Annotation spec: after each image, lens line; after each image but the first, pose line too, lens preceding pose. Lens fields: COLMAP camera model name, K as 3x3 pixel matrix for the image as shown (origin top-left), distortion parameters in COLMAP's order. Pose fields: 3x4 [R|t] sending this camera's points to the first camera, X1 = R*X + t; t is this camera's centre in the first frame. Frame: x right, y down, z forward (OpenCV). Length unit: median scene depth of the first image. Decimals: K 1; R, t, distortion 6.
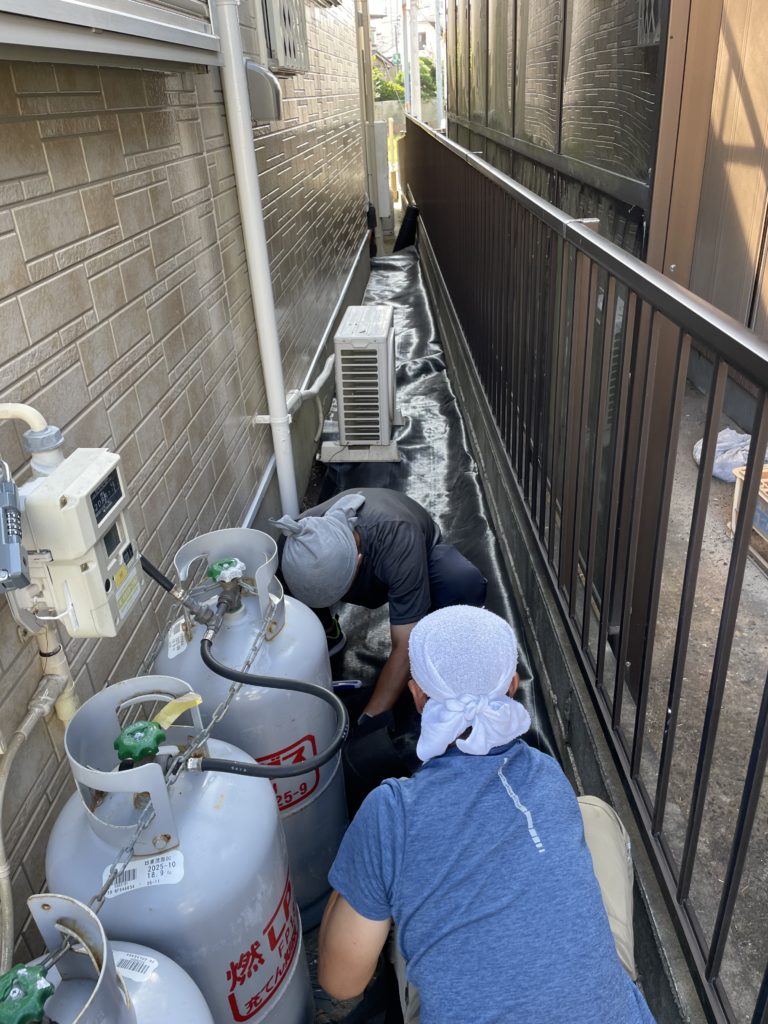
lens RADIAL K [[808.2, 0, 384.0], [0, 808.2, 512.0], [0, 0, 1]] dist [0.066798, 0.002830]
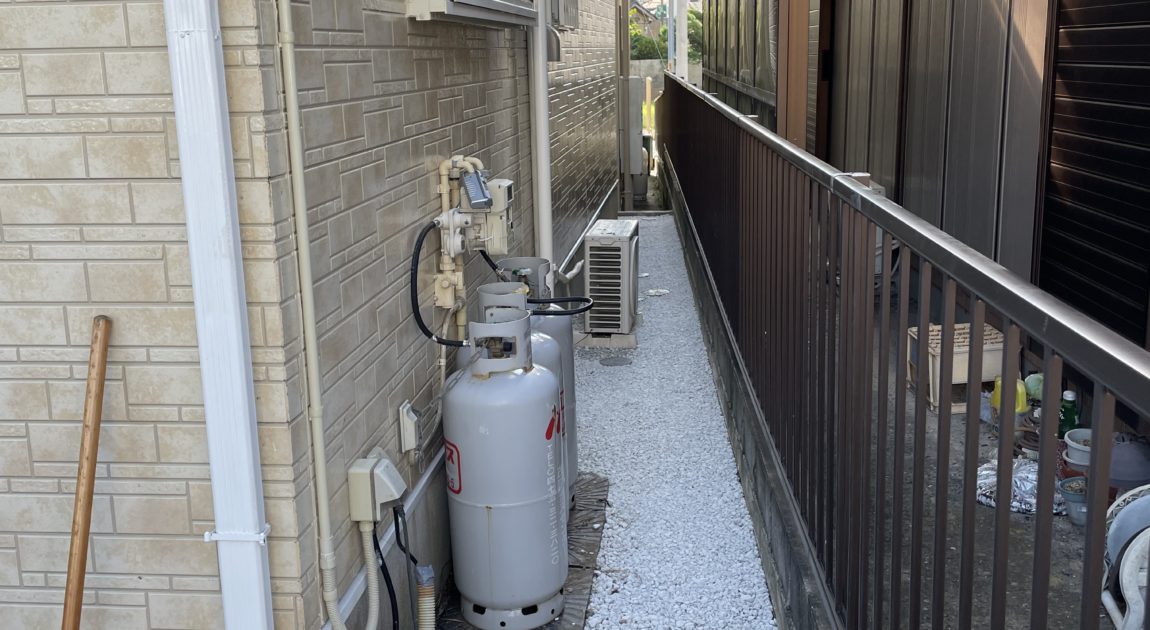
lens RADIAL K [[1185.0, 0, 575.0], [0, 1185.0, 315.0], [0, 0, 1]] dist [0.632016, -0.000841]
pose [[0.997991, 0.040941, -0.048357, 0.005728], [-0.051936, 0.965757, -0.254195, 0.163308], [0.036294, 0.256196, 0.965943, -0.312401]]
